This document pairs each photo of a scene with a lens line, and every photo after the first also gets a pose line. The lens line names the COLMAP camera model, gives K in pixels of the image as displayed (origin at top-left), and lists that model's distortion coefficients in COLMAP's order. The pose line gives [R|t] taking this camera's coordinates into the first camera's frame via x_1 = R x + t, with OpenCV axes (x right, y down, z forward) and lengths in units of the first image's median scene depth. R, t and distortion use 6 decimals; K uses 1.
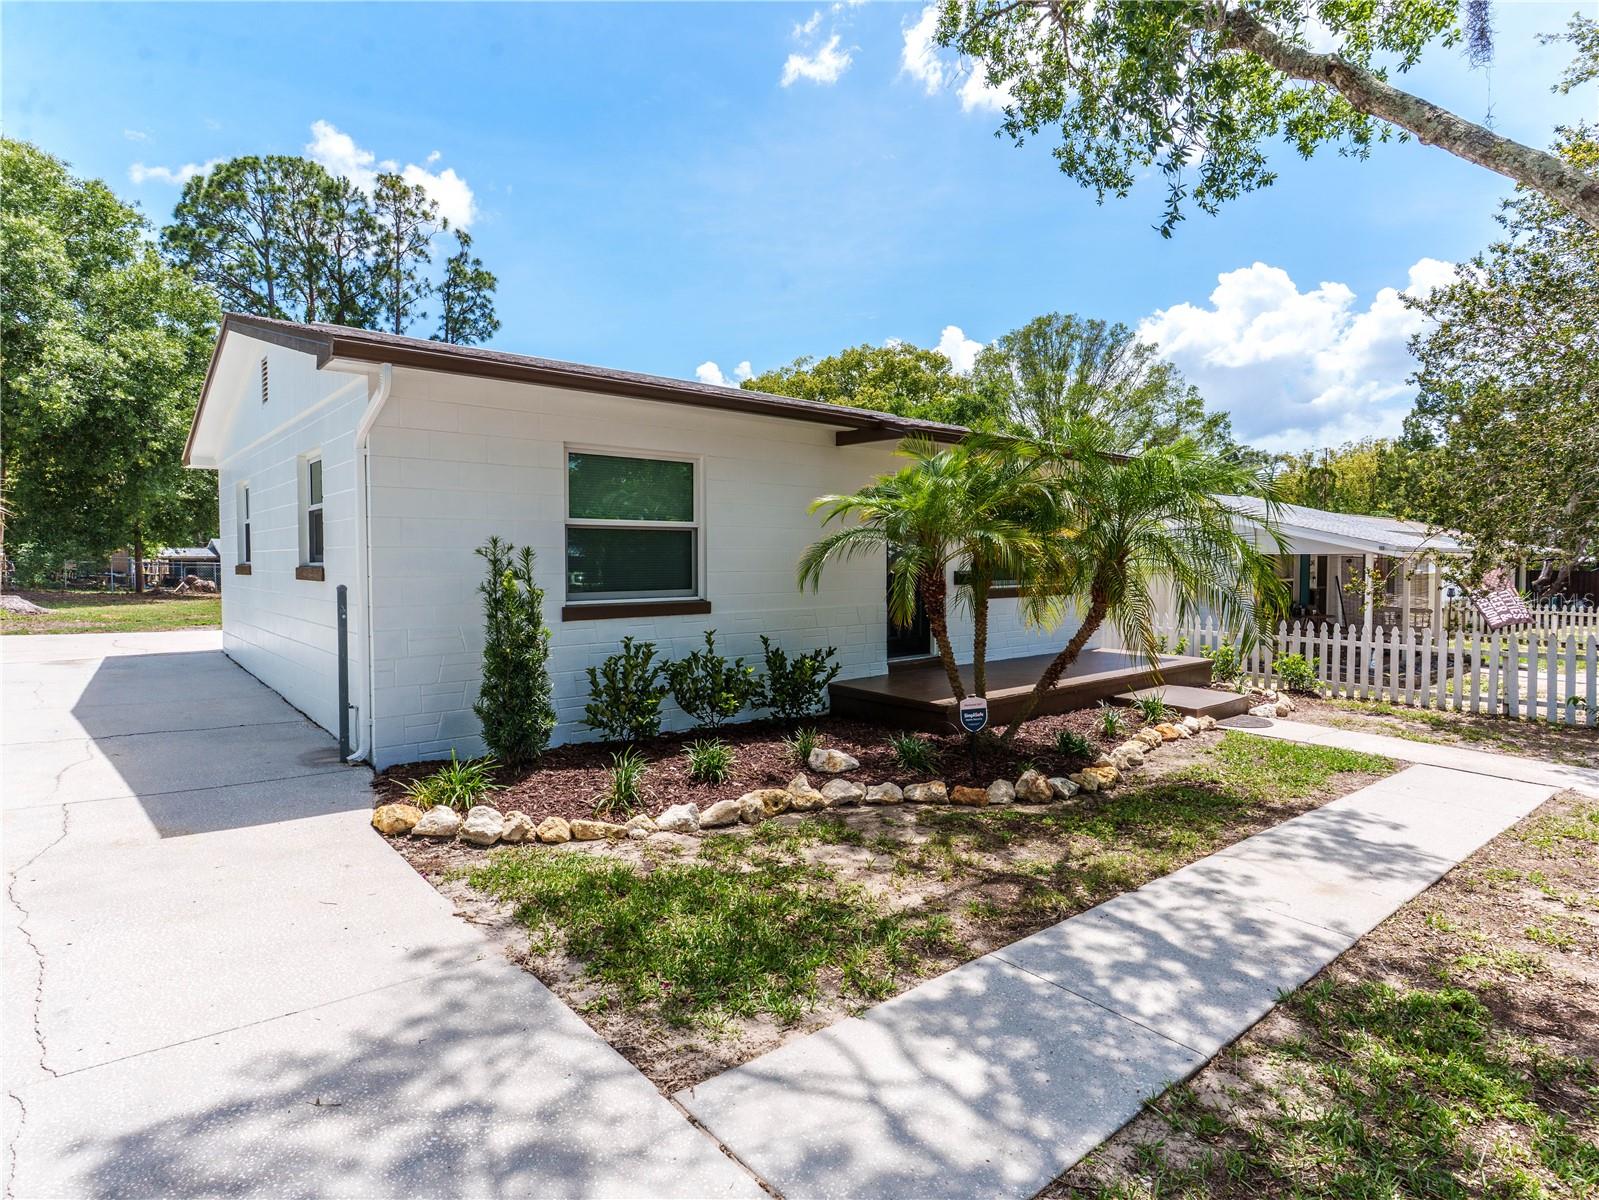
lens RADIAL K [[875.8, 0, 799.5], [0, 875.8, 600.0], [0, 0, 1]] dist [0.003813, 0.000264]
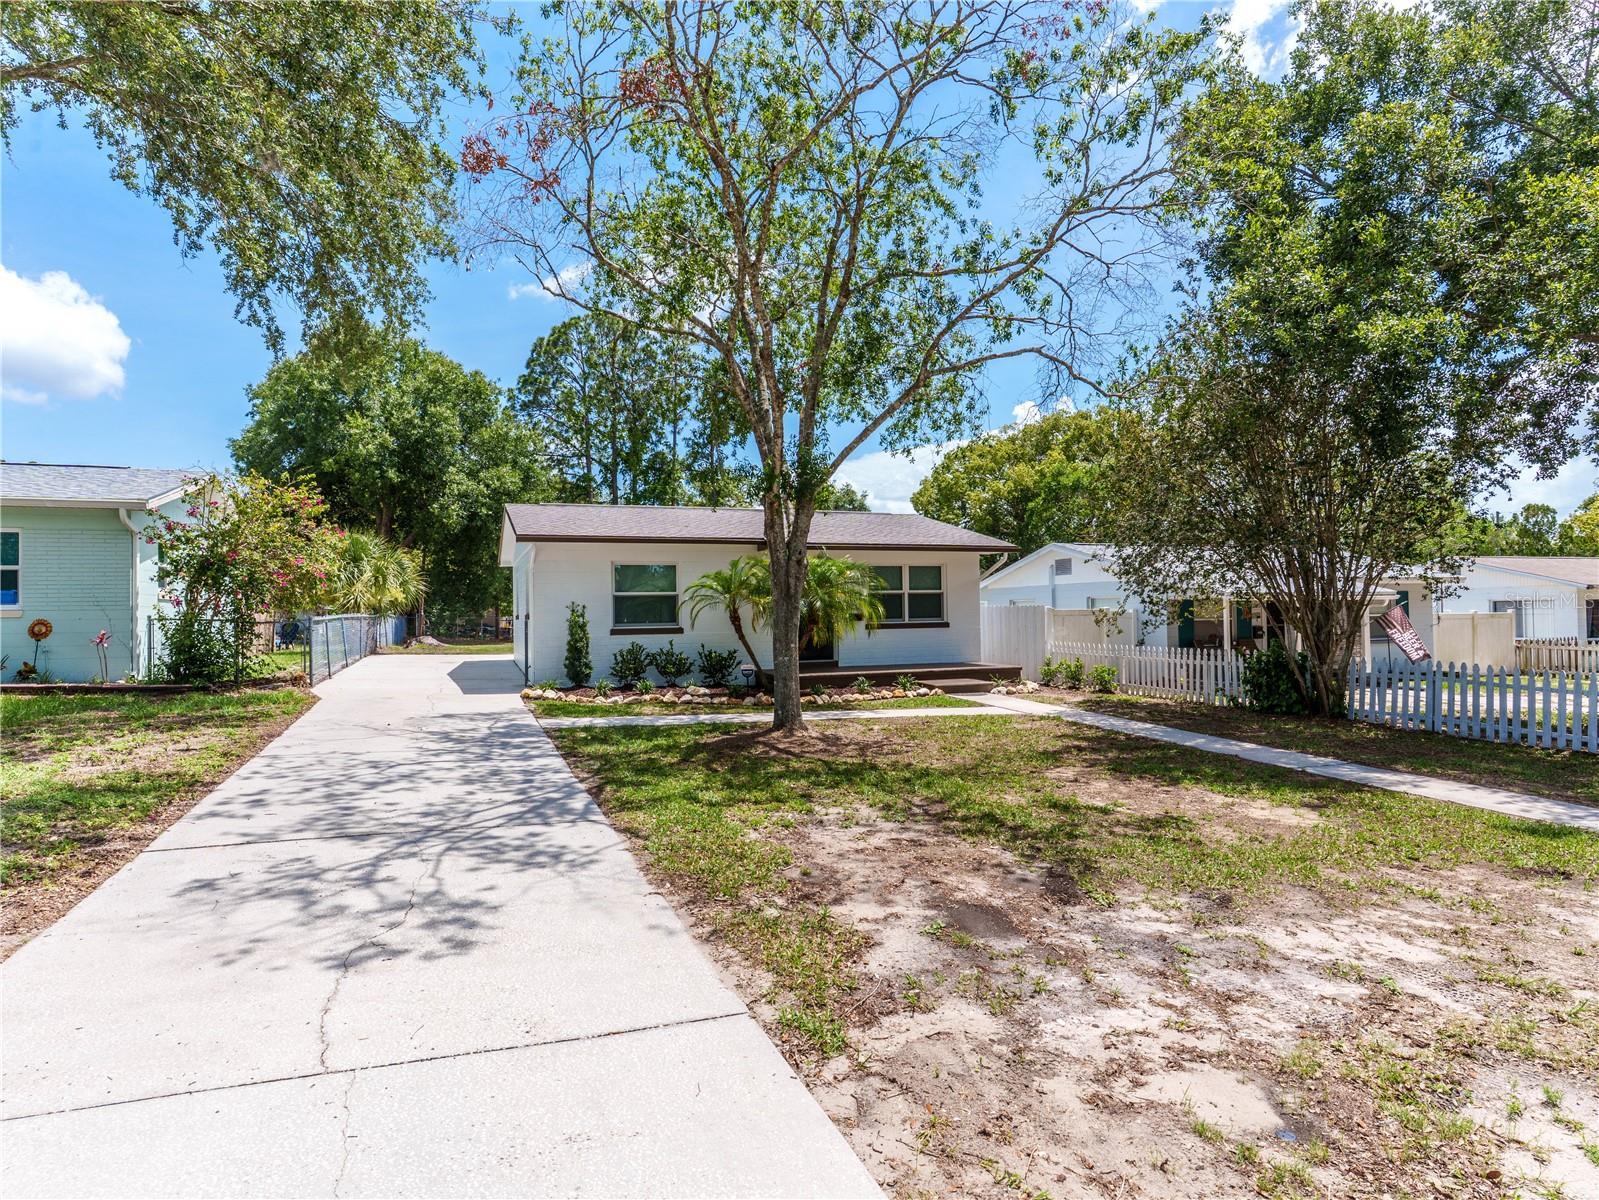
lens RADIAL K [[961.9, 0, 799.5], [0, 961.9, 600.0], [0, 0, 1]] dist [0.002747, 0.000208]
pose [[0.936177, -0.018631, -0.351035, 0.330697], [-0.001624, 0.998355, -0.057317, 0.022383], [0.351526, 0.054229, 0.934606, -0.374933]]
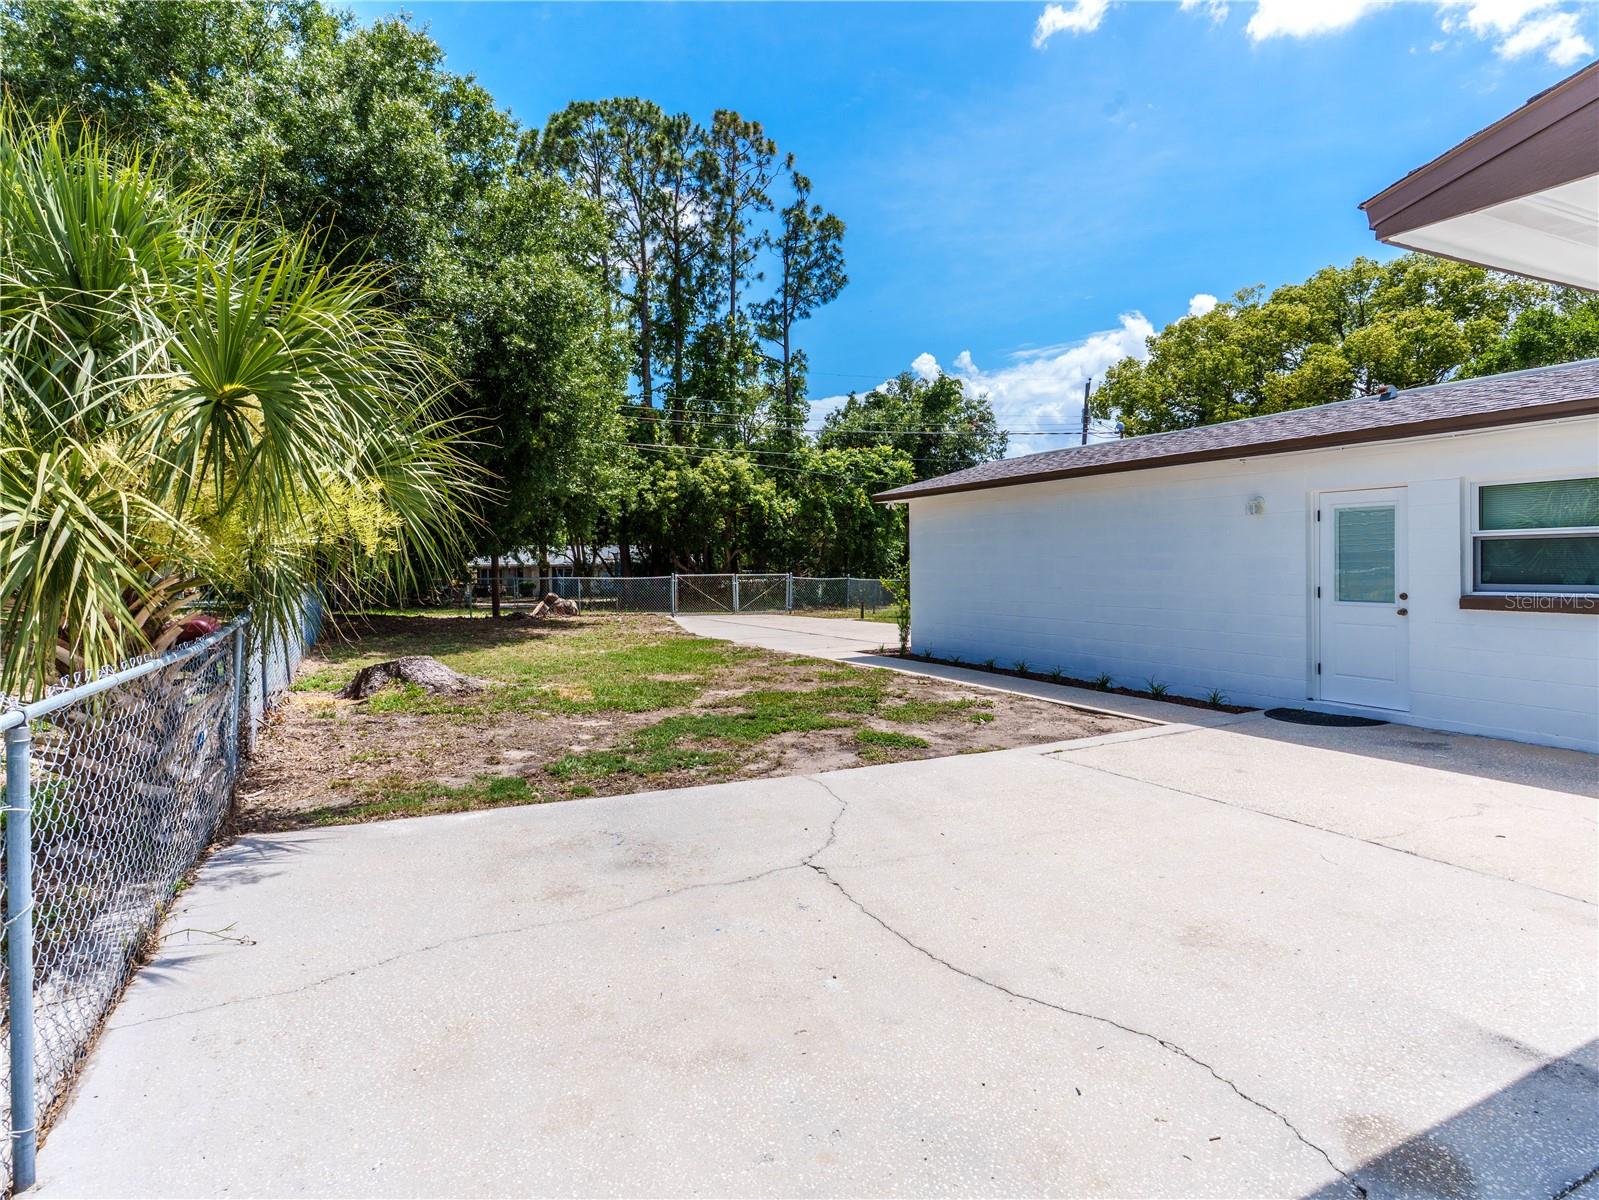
lens RADIAL K [[863.6, 0, 795.4], [0, 863.6, 589.4], [0, 0, 1]] dist [-0.005243, -0.000605]
pose [[0.974256, -0.009551, -0.225243, -0.369496], [0.007786, 0.999932, -0.008723, -0.028768], [0.225311, 0.006745, 0.974264, 0.350854]]
